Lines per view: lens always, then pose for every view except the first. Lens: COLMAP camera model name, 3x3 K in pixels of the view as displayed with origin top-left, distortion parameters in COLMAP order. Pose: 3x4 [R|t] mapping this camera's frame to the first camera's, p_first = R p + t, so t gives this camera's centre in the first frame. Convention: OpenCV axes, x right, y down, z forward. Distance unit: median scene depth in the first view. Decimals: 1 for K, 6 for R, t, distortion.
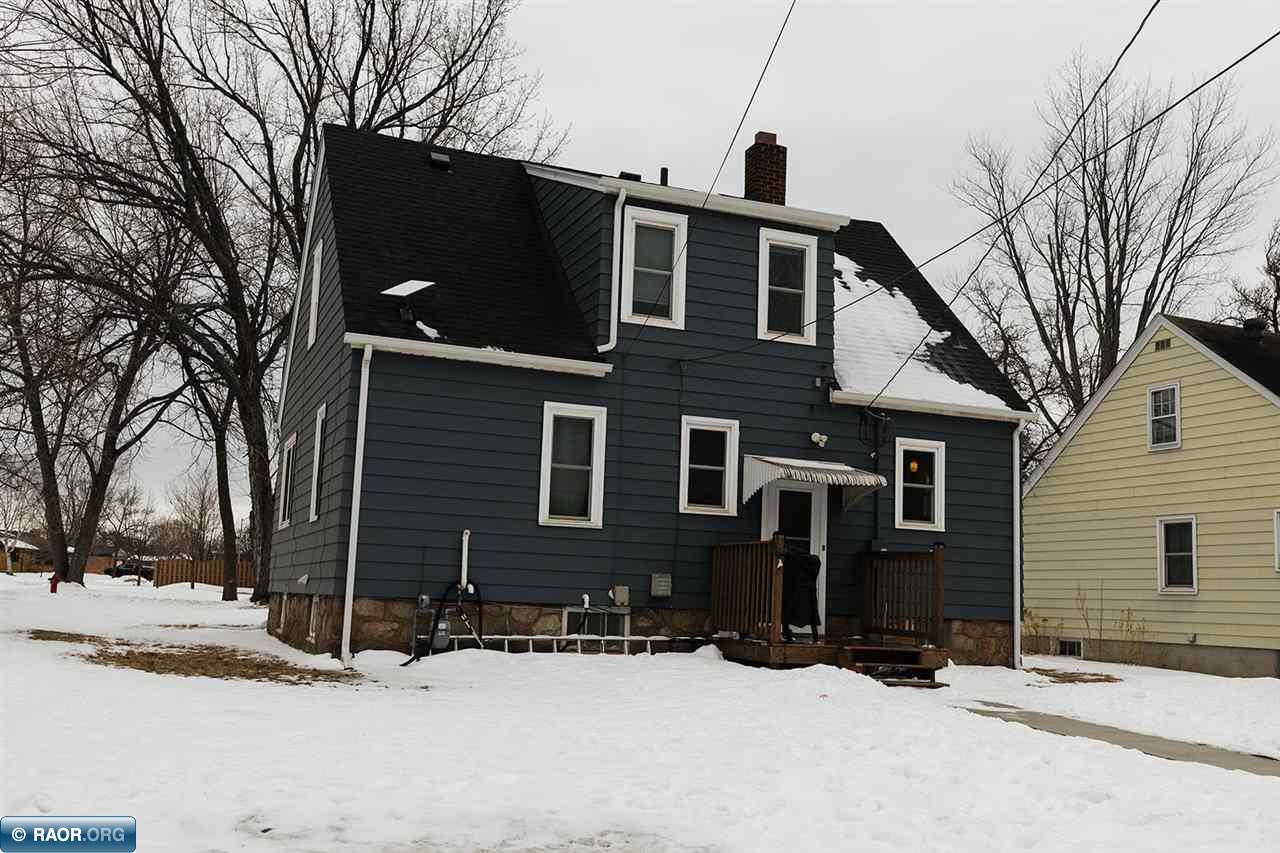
lens RADIAL K [[1199.2, 0, 639.9], [0, 1199.2, 439.5], [0, 0, 1]] dist [0.006515, 0.001029]
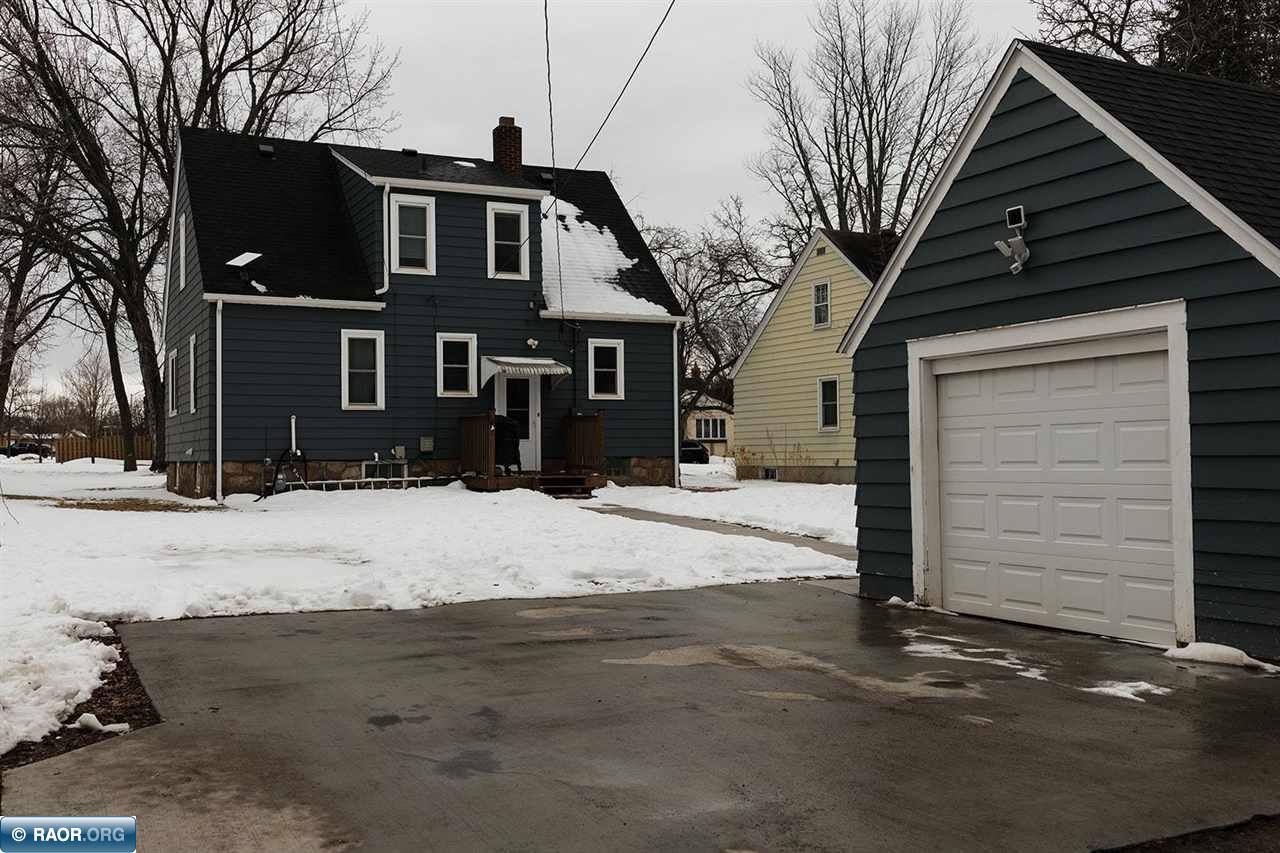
lens RADIAL K [[1200.5, 0, 640.0], [0, 1200.5, 426.5], [0, 0, 1]] dist [0.006679, -0.012393]
pose [[0.995640, -0.046529, 0.080841, 0.150921], [0.037168, 0.992824, 0.113659, -0.060567], [-0.085549, -0.110159, 0.990225, -0.500308]]
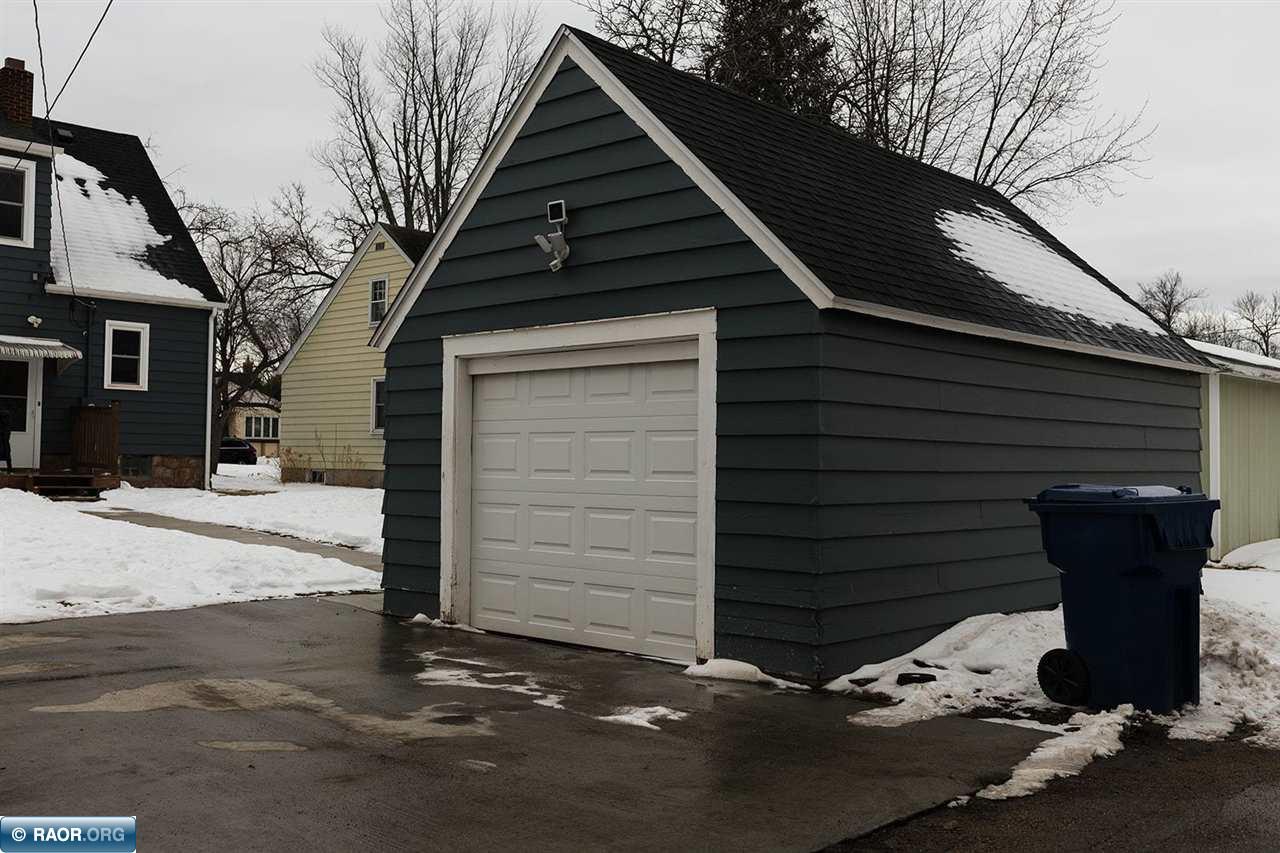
lens RADIAL K [[1200.5, 0, 640.0], [0, 1200.5, 426.5], [0, 0, 1]] dist [0.006679, -0.012393]
pose [[0.905260, -0.012968, 0.424660, 0.181770], [-0.037415, 0.993217, 0.110087, -0.052935], [-0.423207, -0.115546, 0.898635, -0.453236]]
